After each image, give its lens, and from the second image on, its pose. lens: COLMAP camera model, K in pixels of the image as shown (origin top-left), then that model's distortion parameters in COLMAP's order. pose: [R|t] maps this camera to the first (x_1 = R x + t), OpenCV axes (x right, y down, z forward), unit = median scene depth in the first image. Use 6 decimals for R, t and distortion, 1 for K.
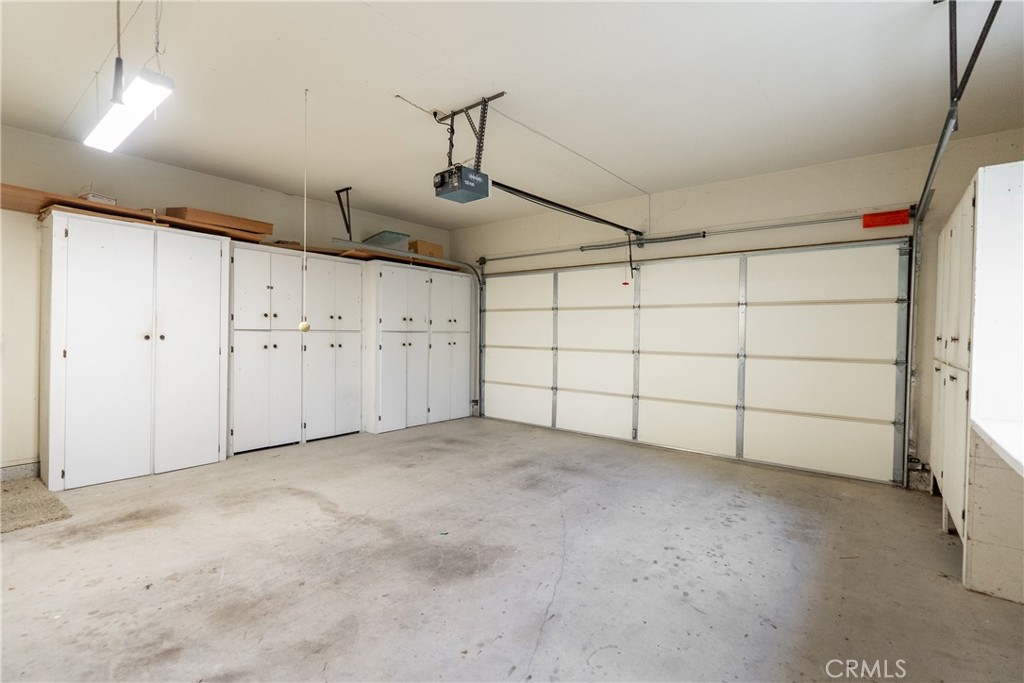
lens RADIAL K [[461.7, 0, 511.4], [0, 461.7, 338.9], [0, 0, 1]] dist [-0.007660, 0.001581]
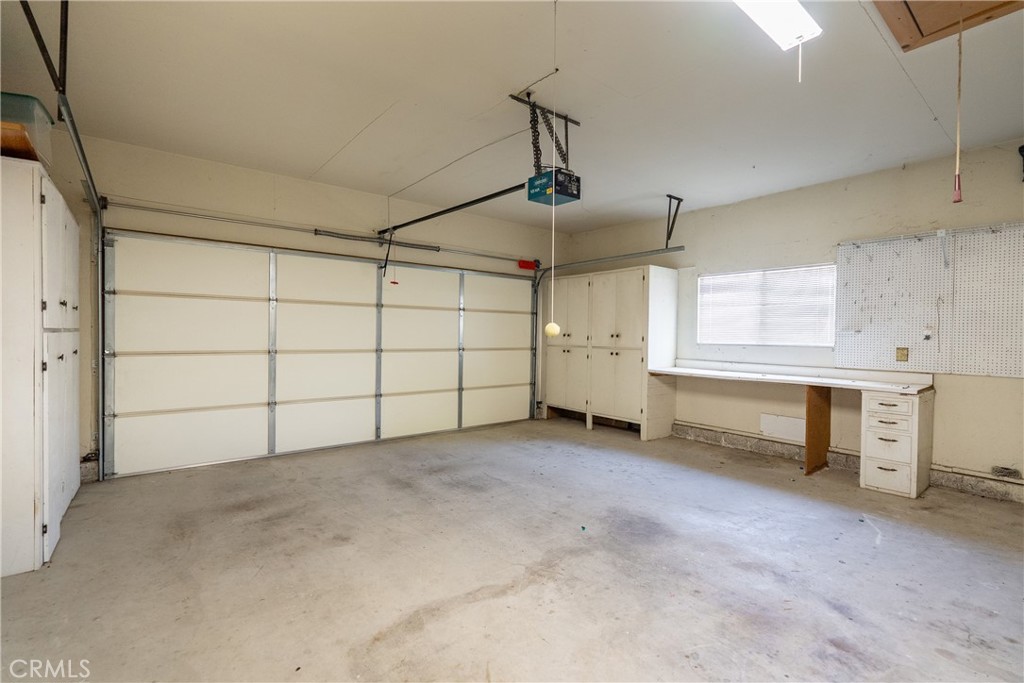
lens RADIAL K [[461.7, 0, 512.0], [0, 461.7, 340.0], [0, 0, 1]] dist [-0.007660, 0.001581]
pose [[0.218916, -0.022600, 0.975482, -0.880732], [0.004927, 0.999745, 0.022057, -0.021106], [-0.975731, -0.000022, 0.218972, 0.687171]]
